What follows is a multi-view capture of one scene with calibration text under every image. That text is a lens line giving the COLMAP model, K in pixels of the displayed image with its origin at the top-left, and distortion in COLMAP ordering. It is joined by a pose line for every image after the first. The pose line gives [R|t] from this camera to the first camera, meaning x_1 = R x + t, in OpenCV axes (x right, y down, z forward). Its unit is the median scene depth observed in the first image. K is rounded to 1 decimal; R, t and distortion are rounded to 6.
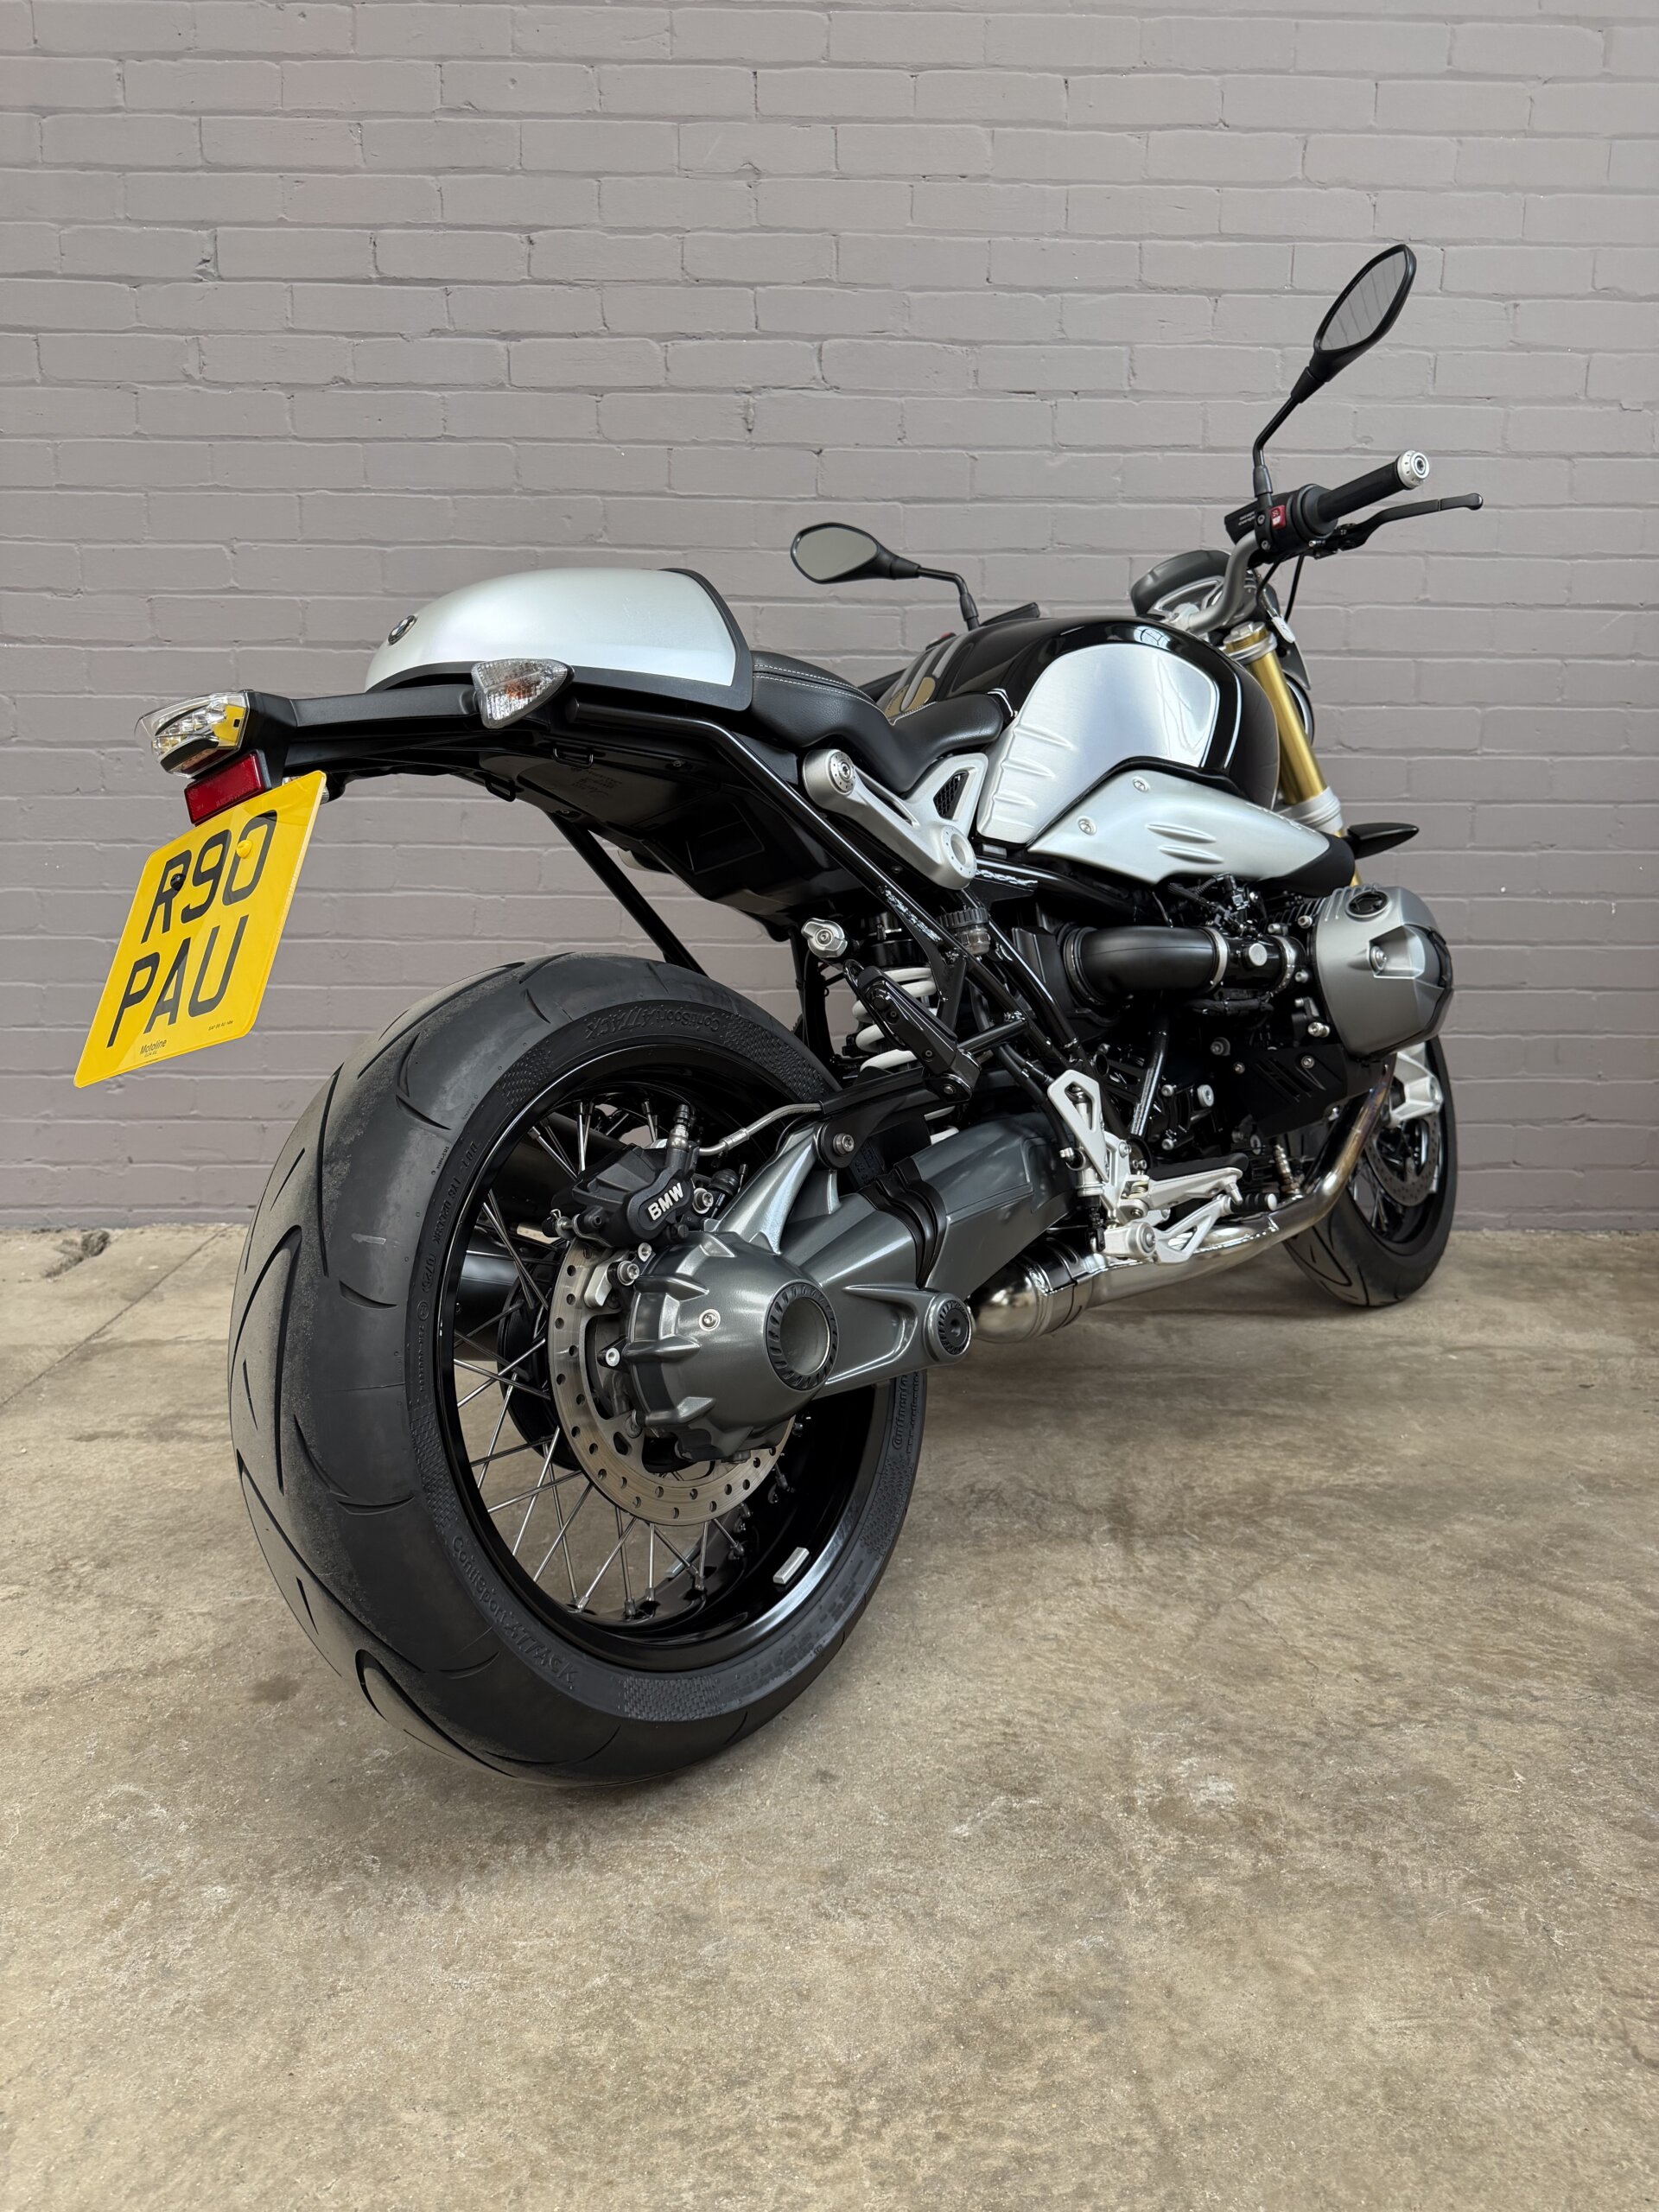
lens RADIAL K [[1596.4, 0, 837.8], [0, 1596.4, 1112.9], [0, 0, 1]] dist [0.009865, -0.018997]
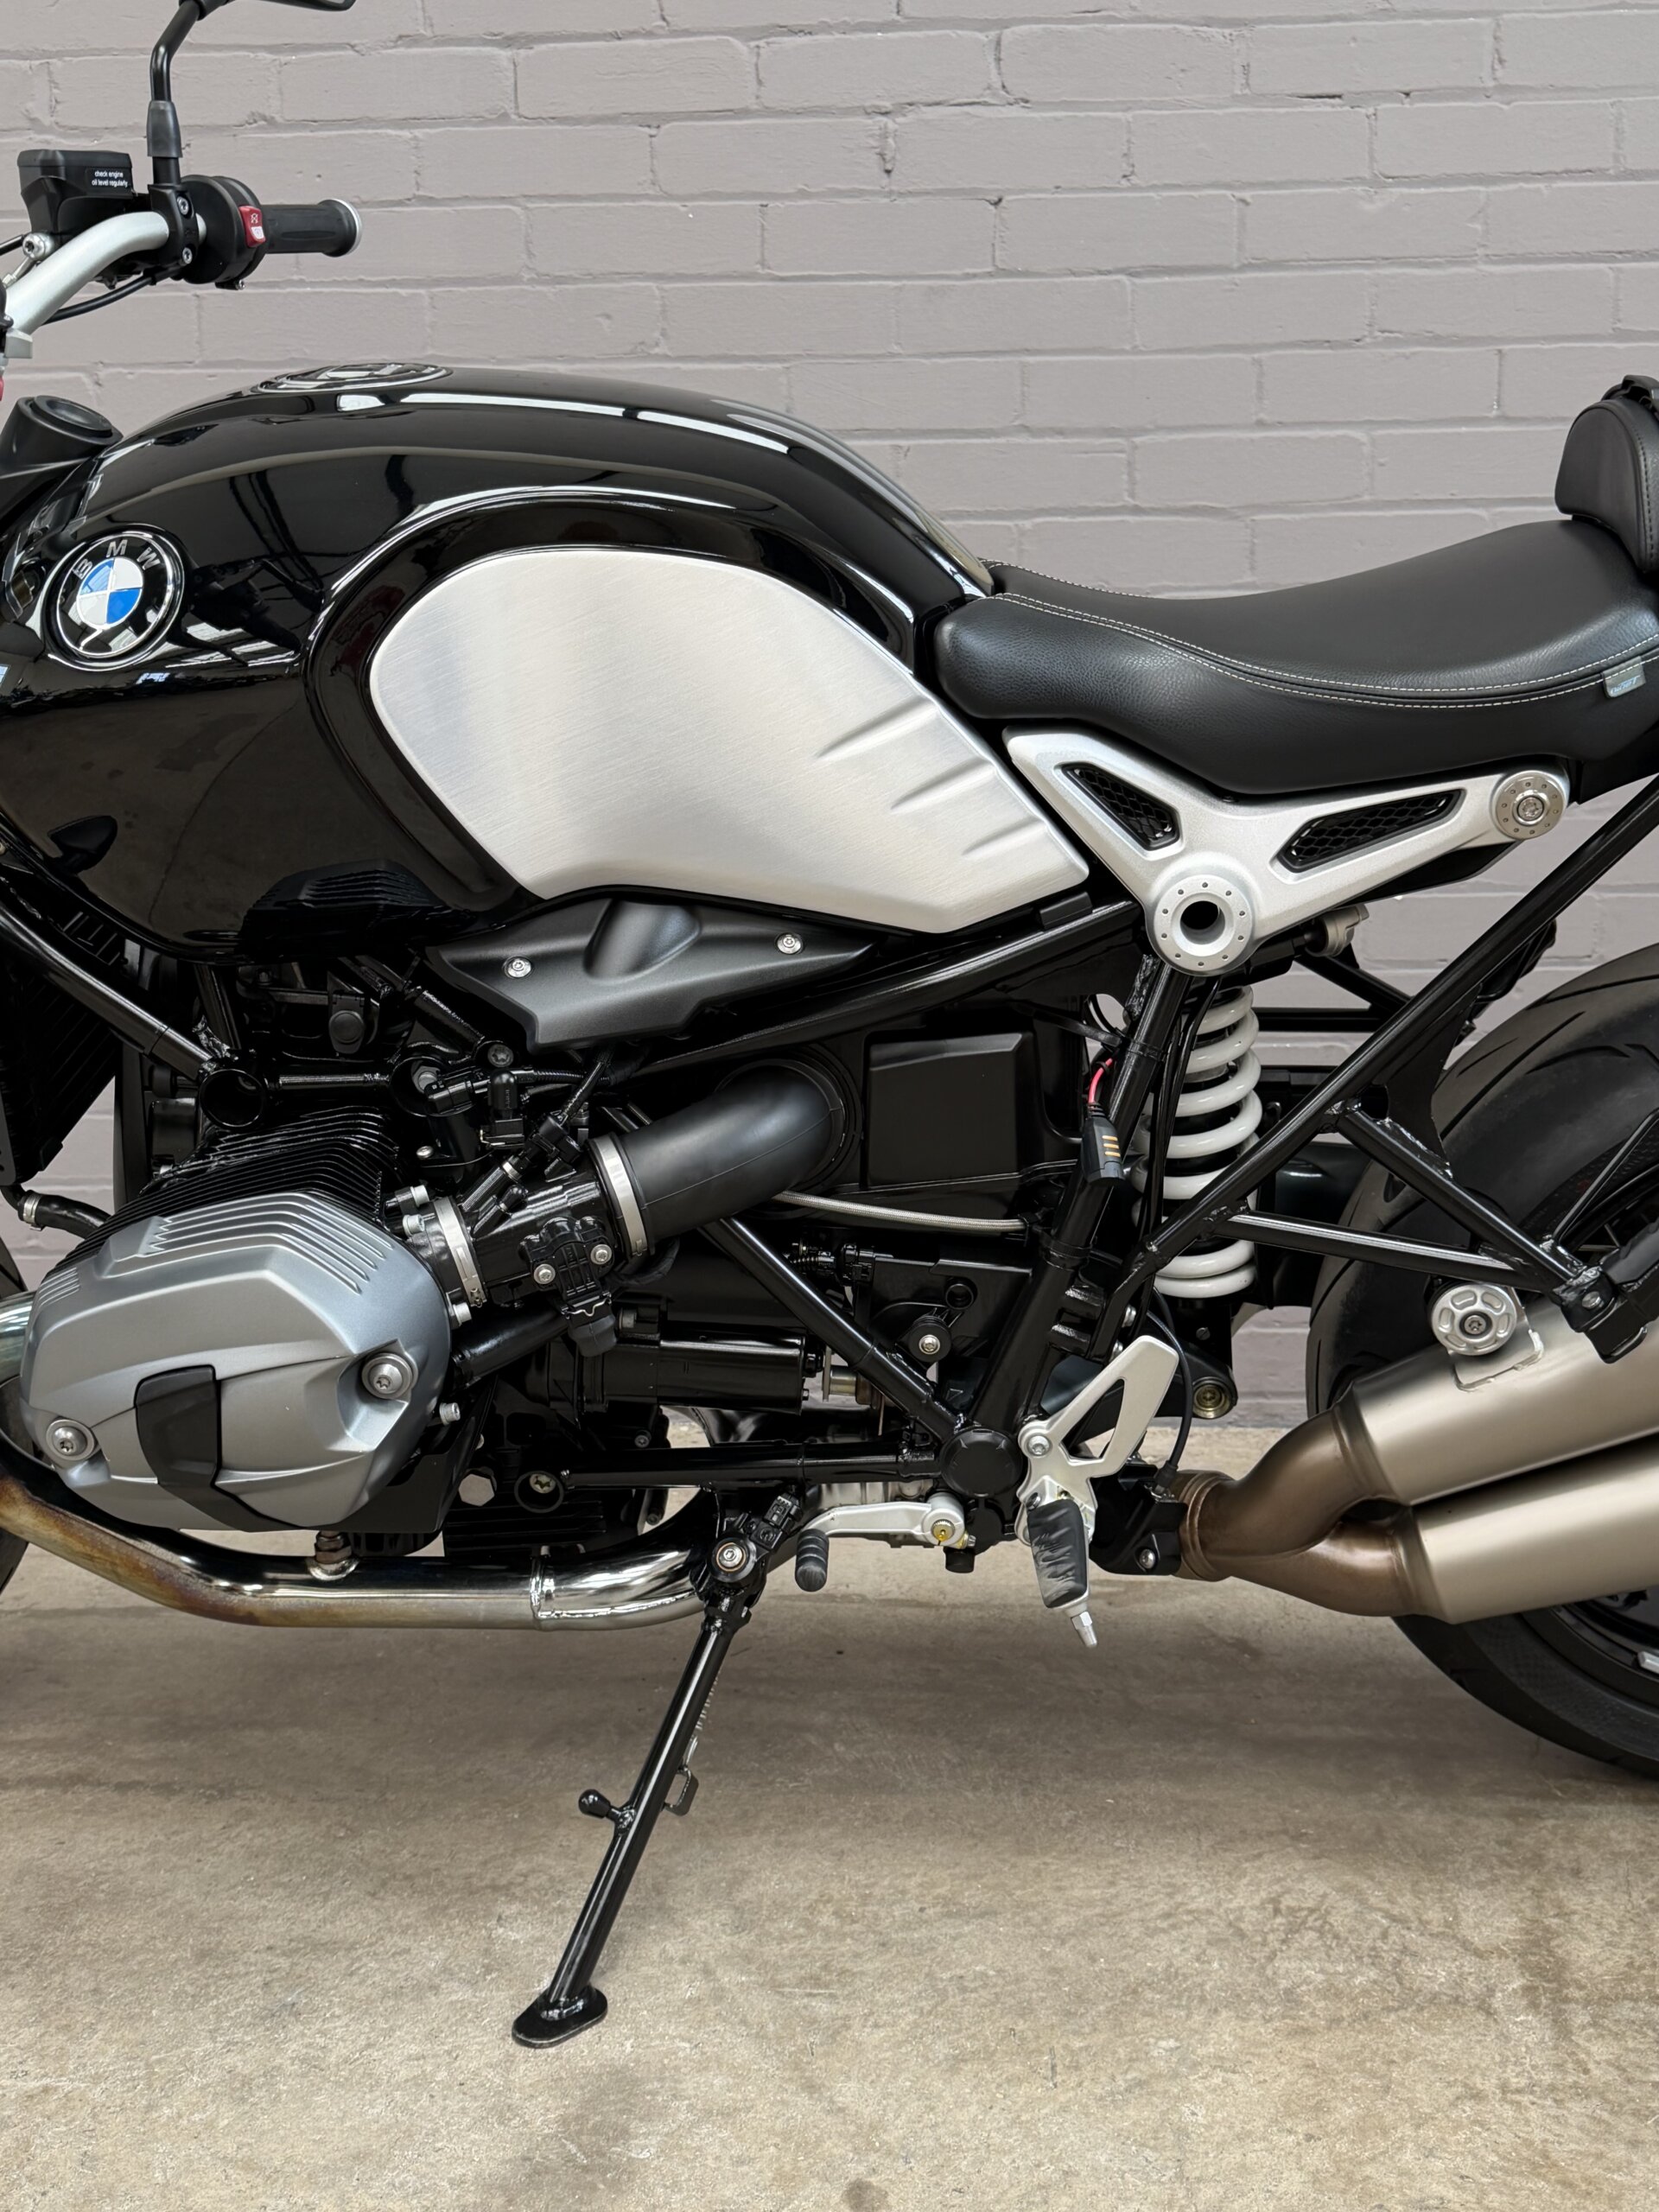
lens RADIAL K [[2335.5, 0, 838.5], [0, 2335.5, 1105.7], [0, 0, 1]] dist [0.024641, 0.000000]
pose [[0.996932, -0.005403, -0.078086, -0.003952], [0.001307, 0.998625, -0.052414, -0.006086], [0.078262, 0.052151, 0.995568, 0.088632]]
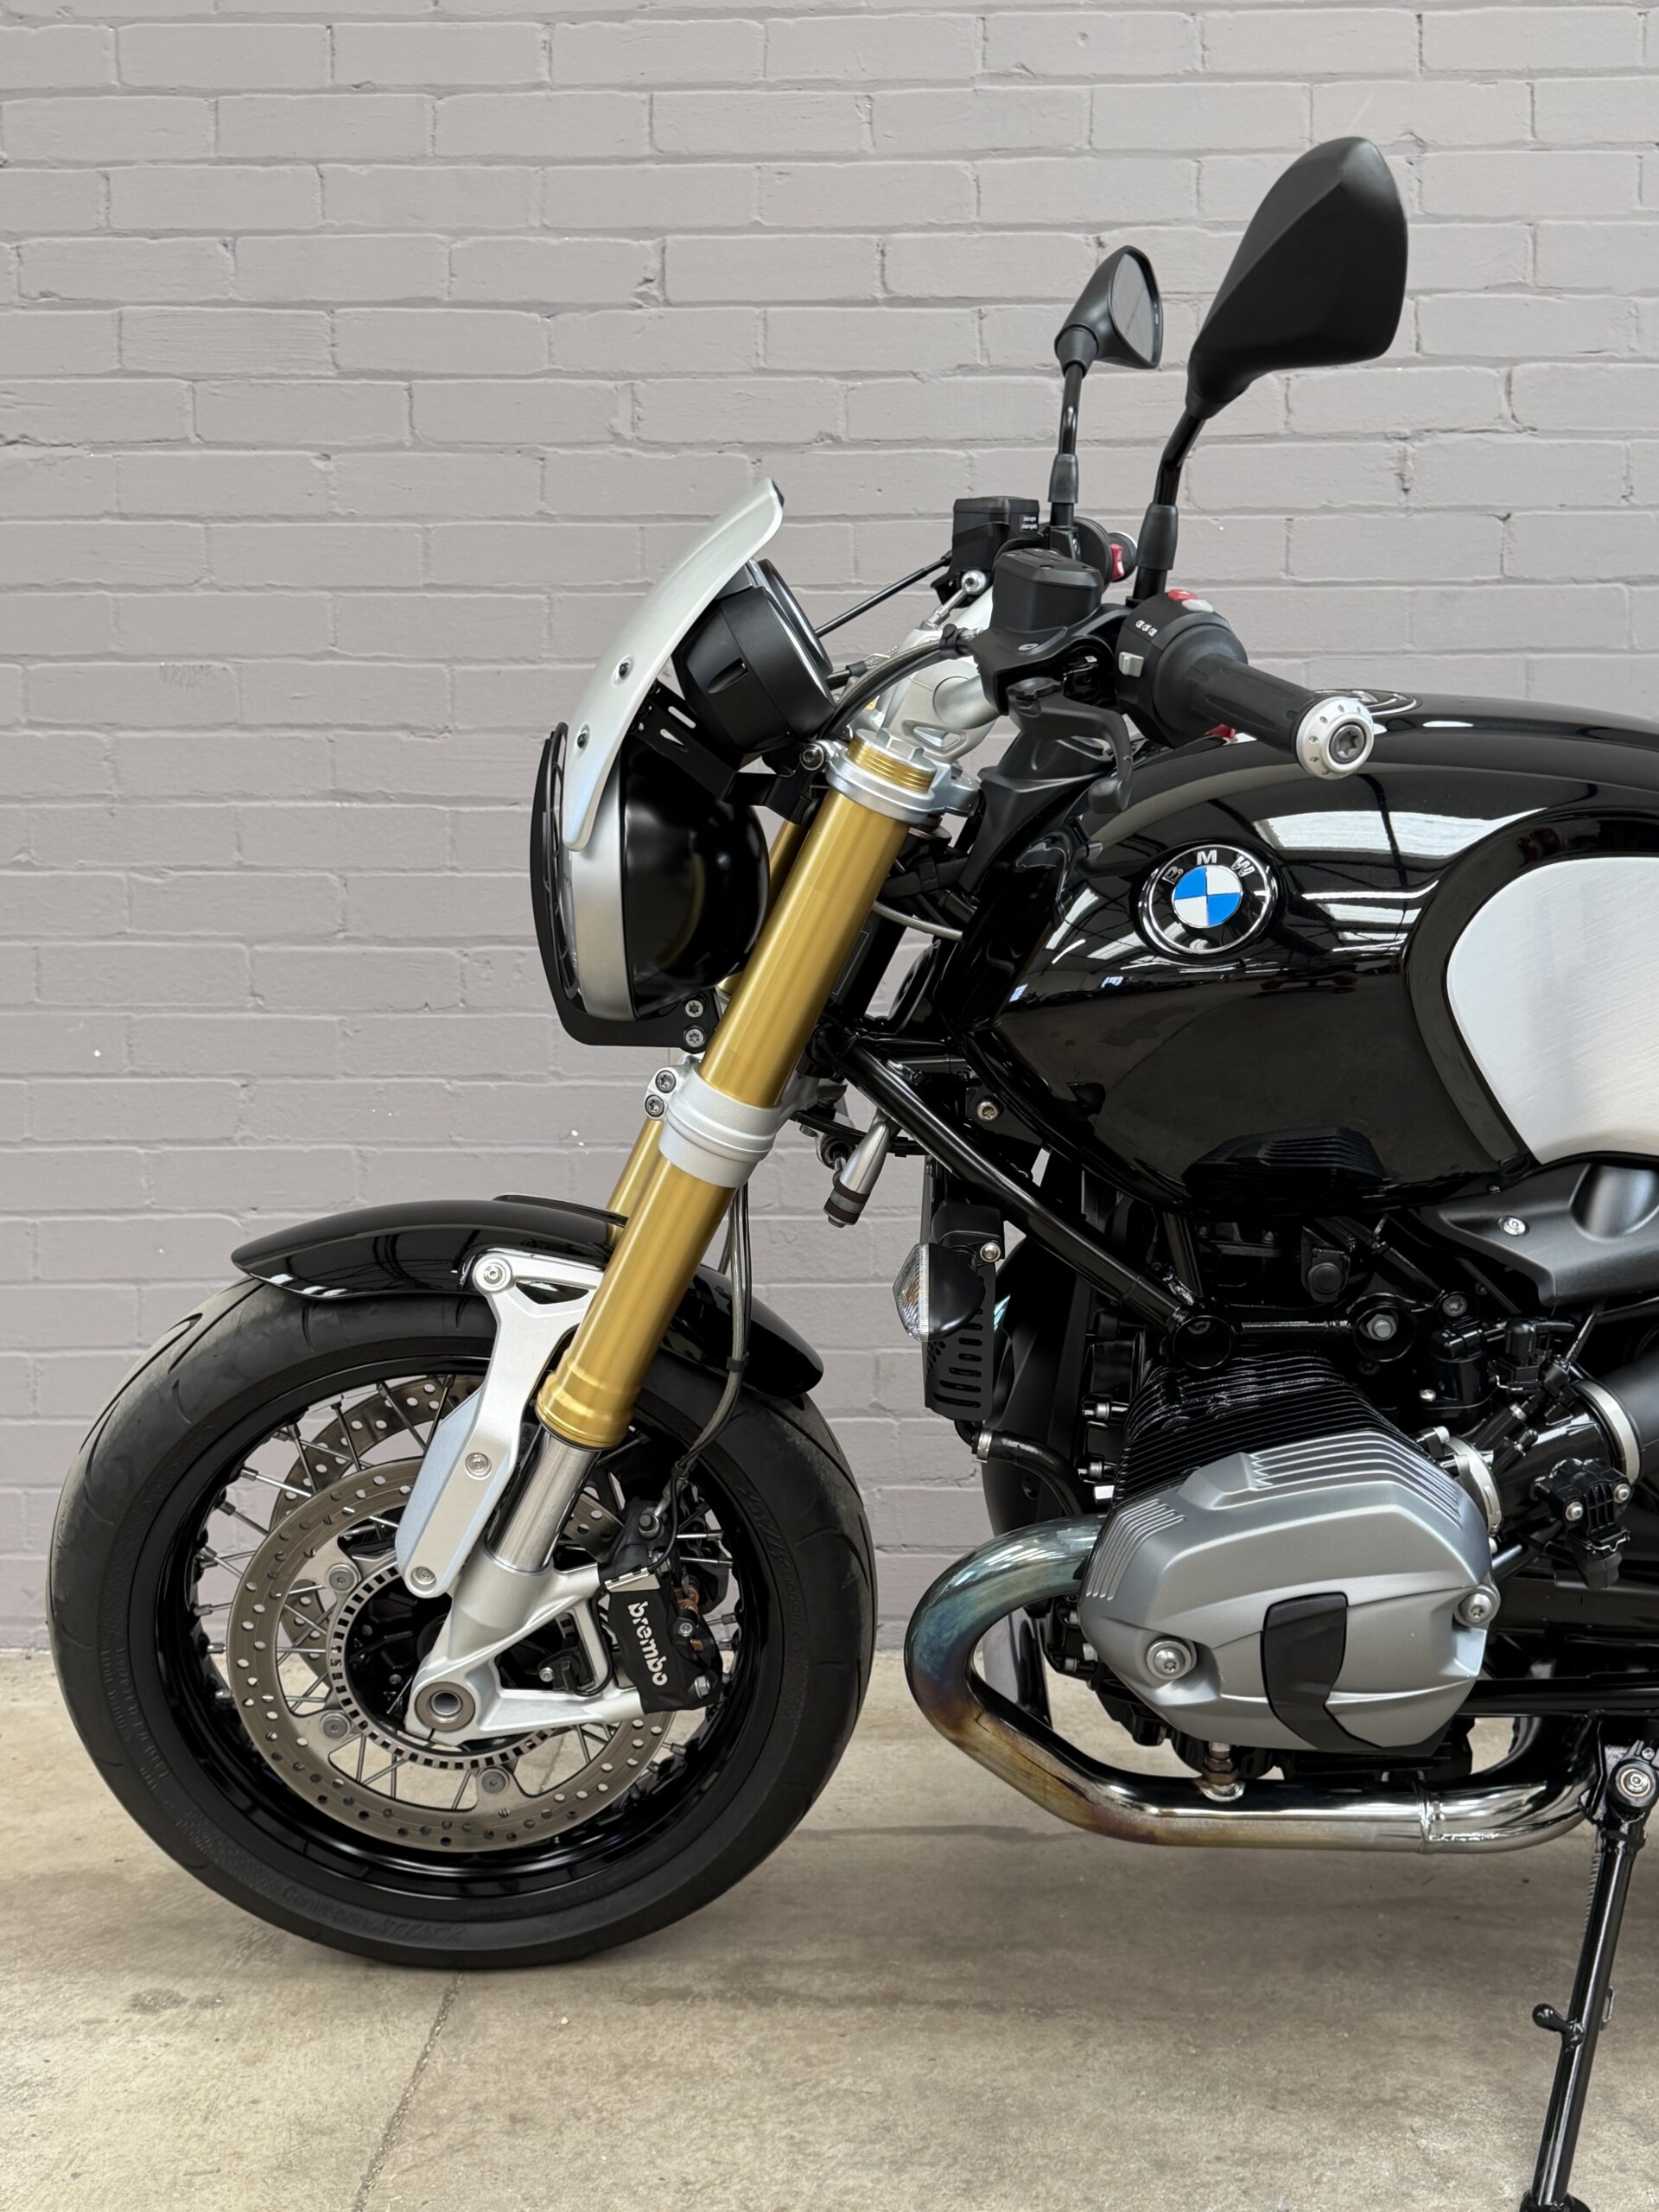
lens RADIAL K [[2335.5, 0, 835.6], [0, 2335.5, 1108.5], [0, 0, 1]] dist [0.024641, 0.000000]
pose [[0.998714, -0.006550, -0.050270, -0.261889], [-0.001037, 0.988771, -0.149434, -0.006917], [0.050684, 0.149294, 0.987493, 0.017440]]
